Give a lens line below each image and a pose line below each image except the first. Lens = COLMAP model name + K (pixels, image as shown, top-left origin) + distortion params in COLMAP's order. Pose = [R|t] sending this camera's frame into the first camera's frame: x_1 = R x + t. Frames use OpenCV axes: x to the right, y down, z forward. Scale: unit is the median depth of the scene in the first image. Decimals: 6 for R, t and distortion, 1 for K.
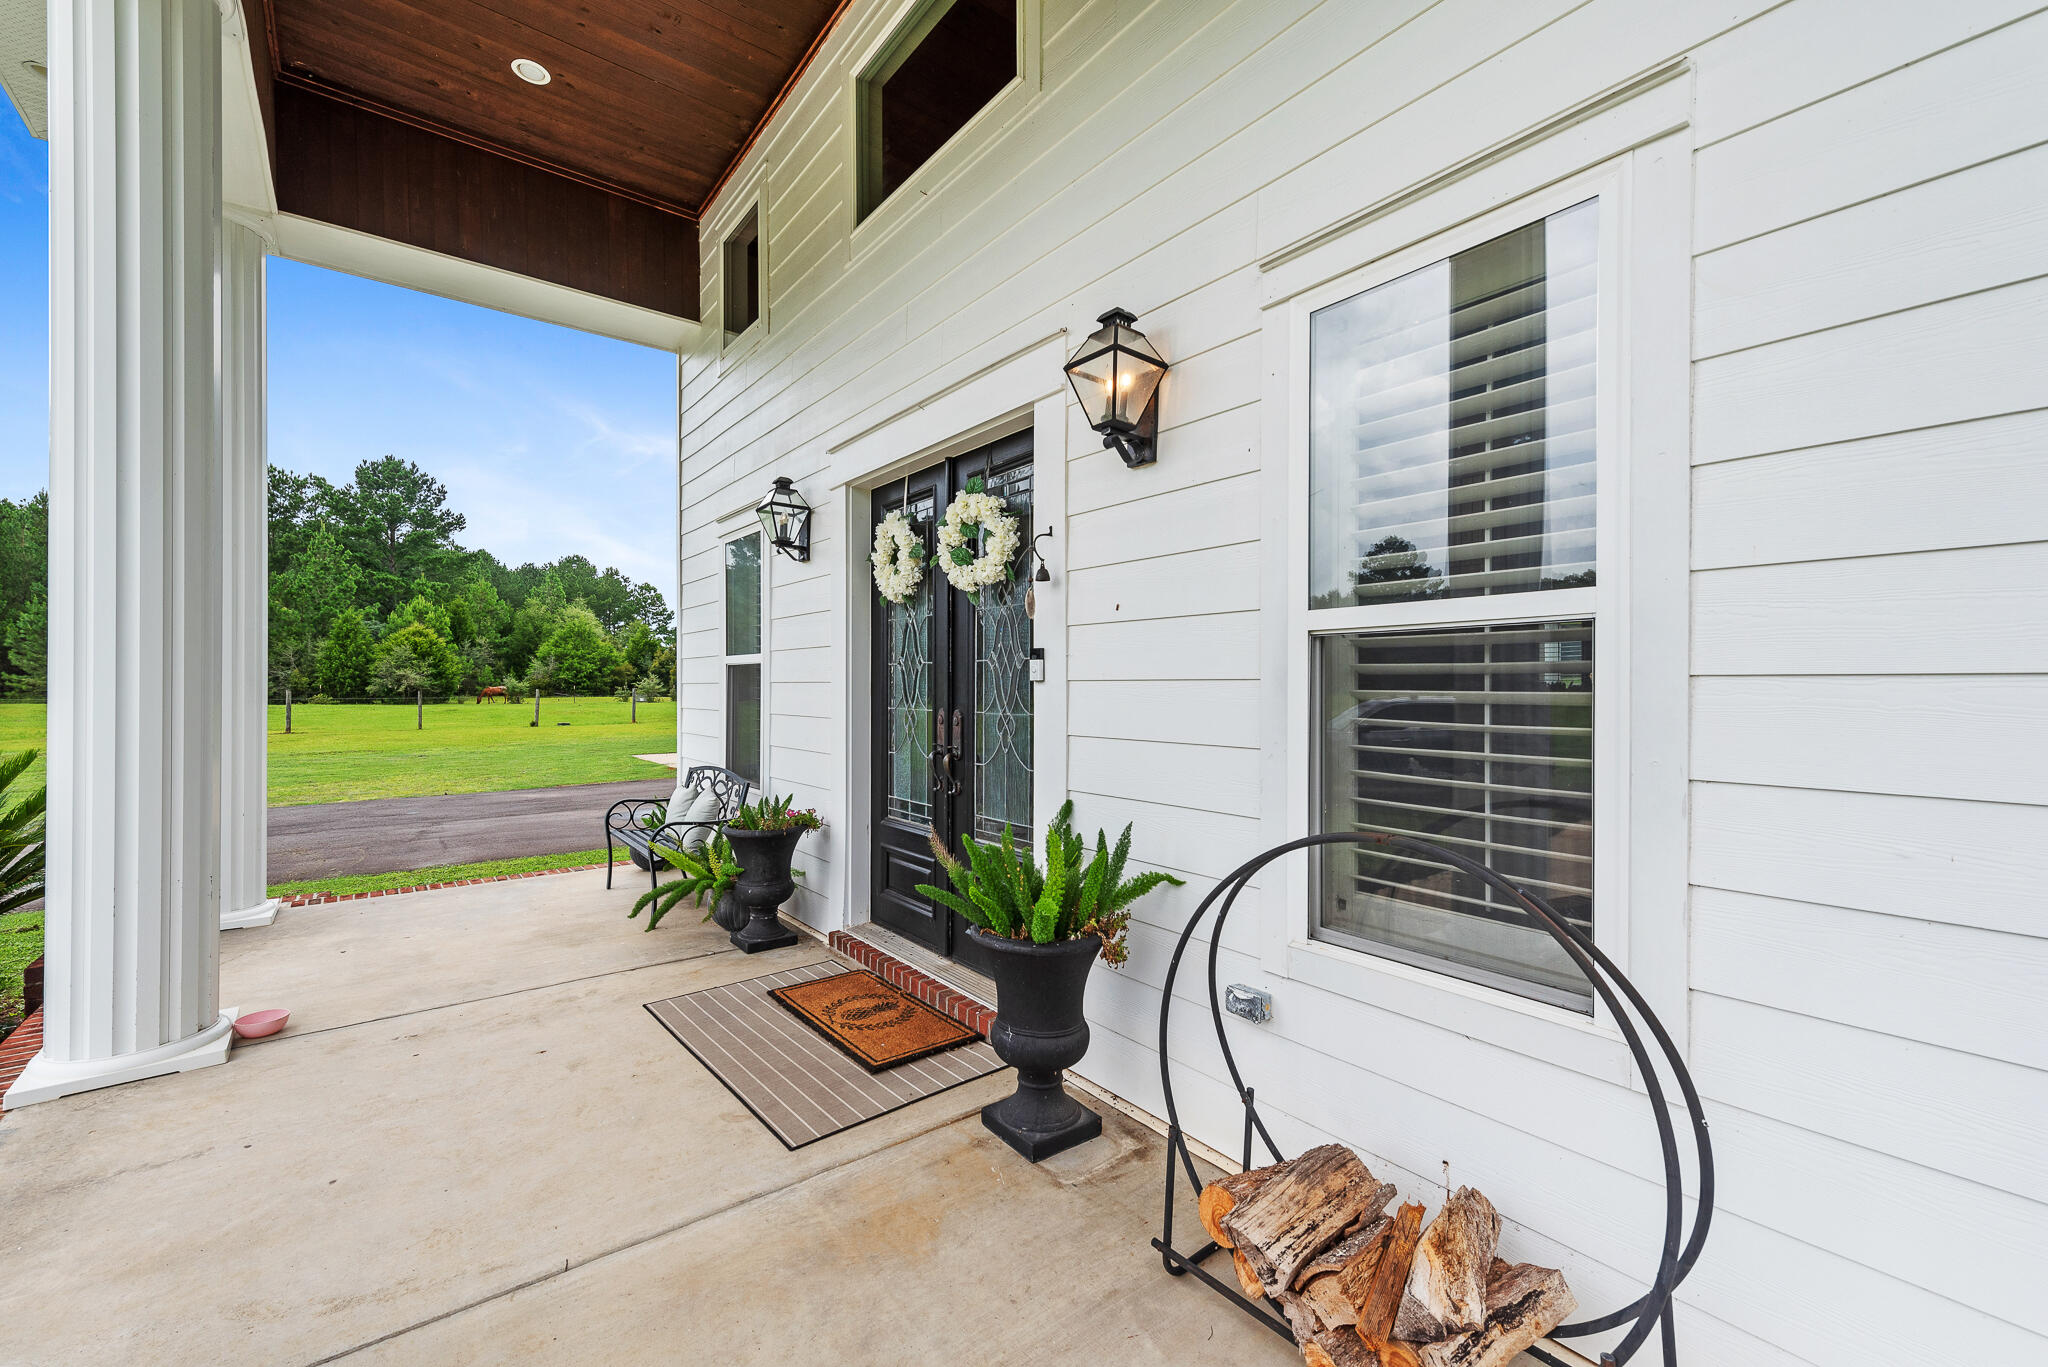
lens RADIAL K [[821.4, 0, 1024.0], [0, 821.4, 683.5], [0, 0, 1]] dist [-0.000141, -0.000017]
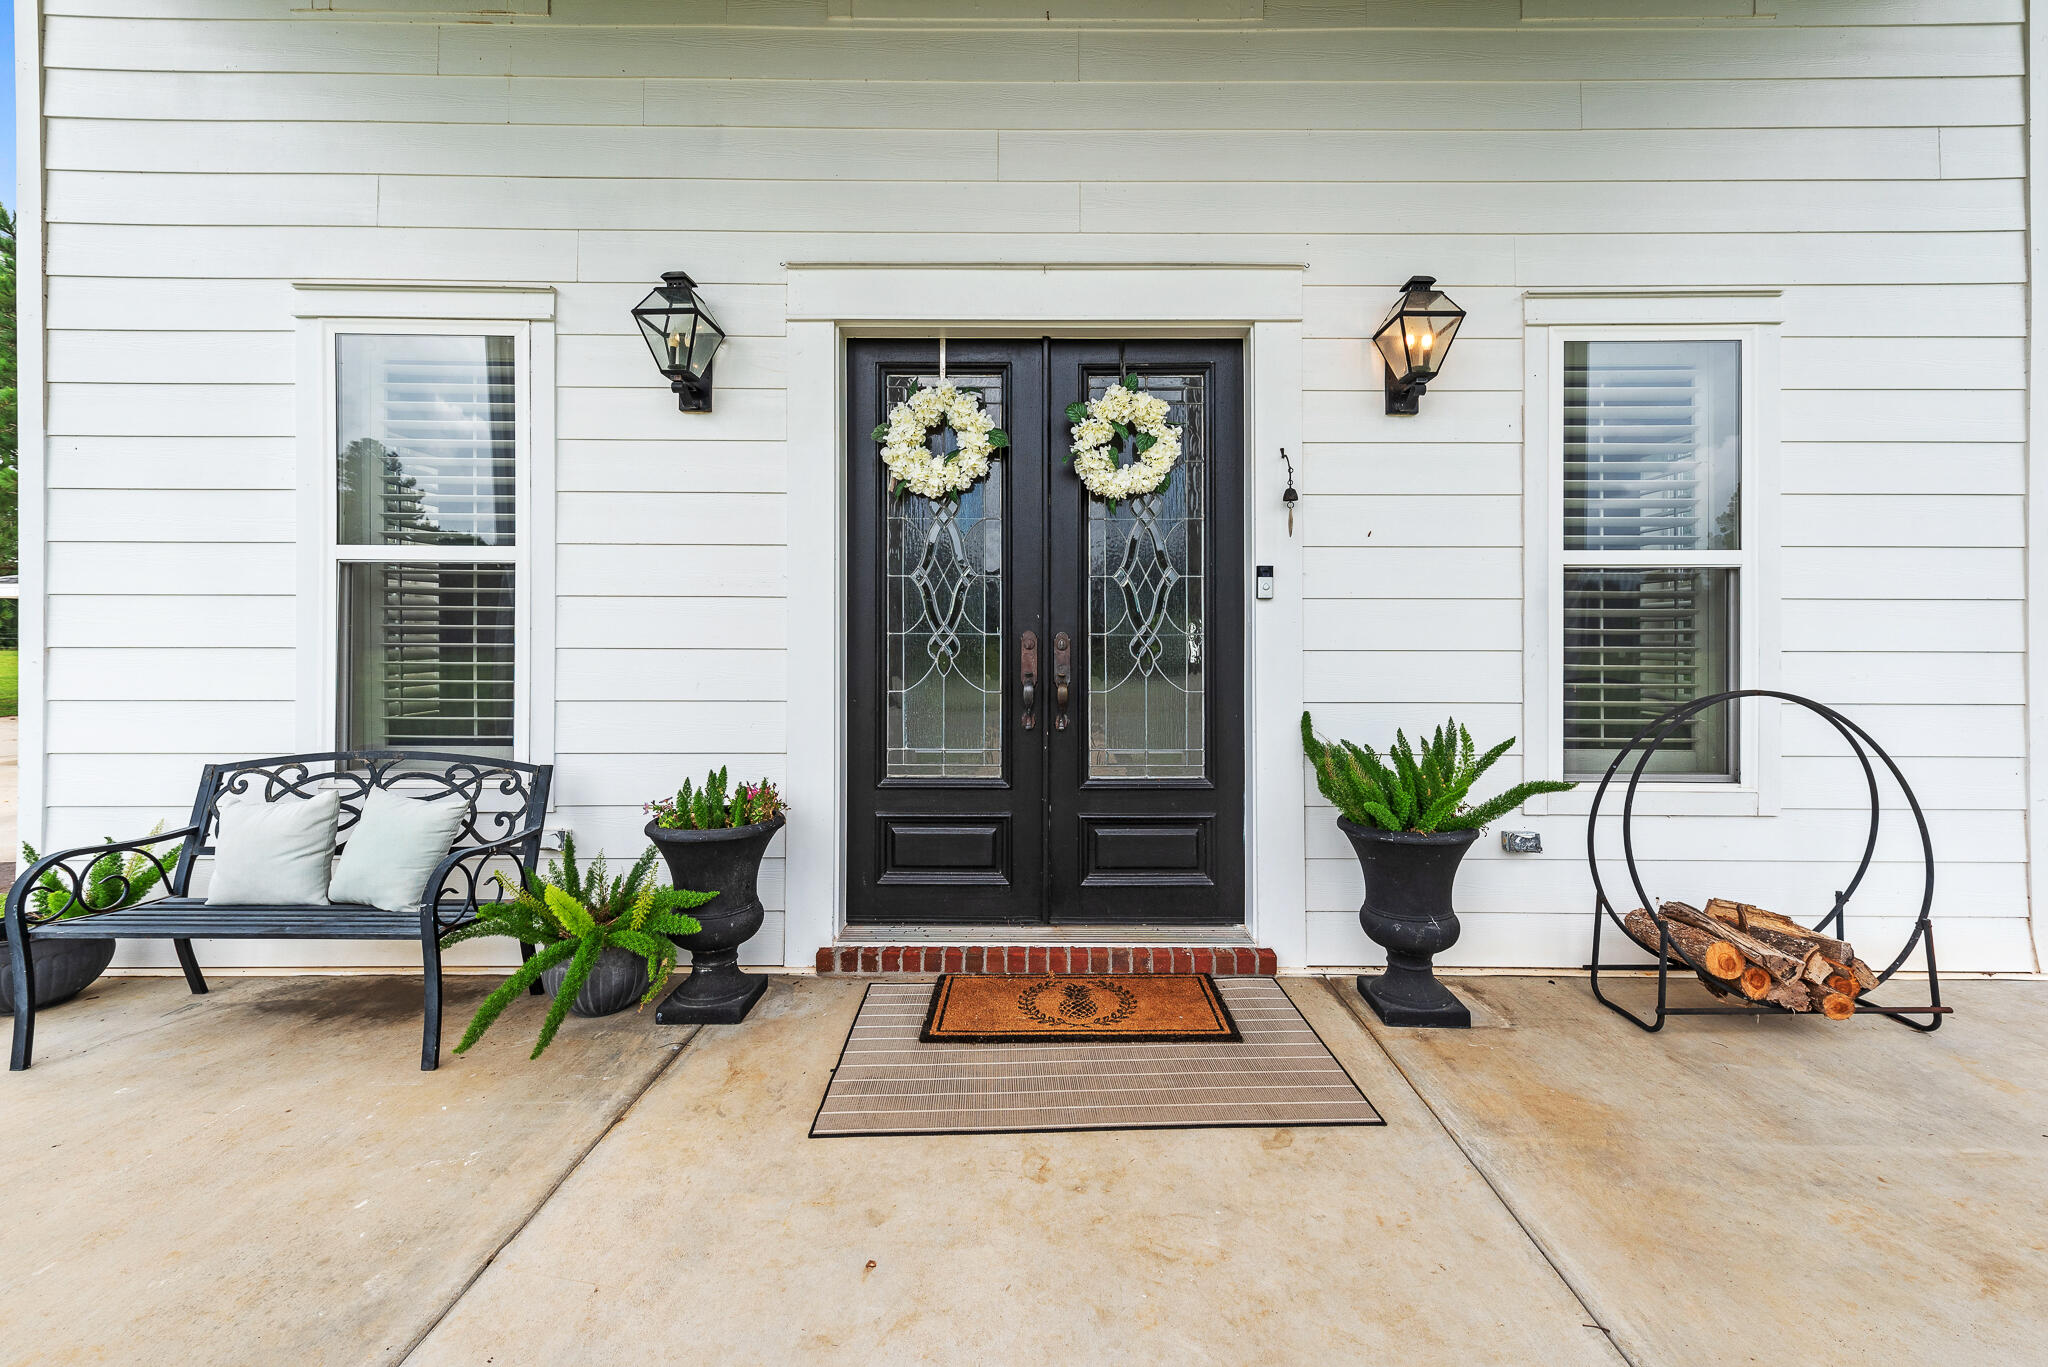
lens RADIAL K [[829.7, 0, 1029.0], [0, 829.7, 625.7], [0, 0, 1]] dist [0.013542, 0.000089]
pose [[0.617874, 0.008737, 0.786229, -0.843694], [-0.004945, 0.999962, -0.007226, 0.034664], [-0.786262, 0.000577, 0.617893, 0.520303]]
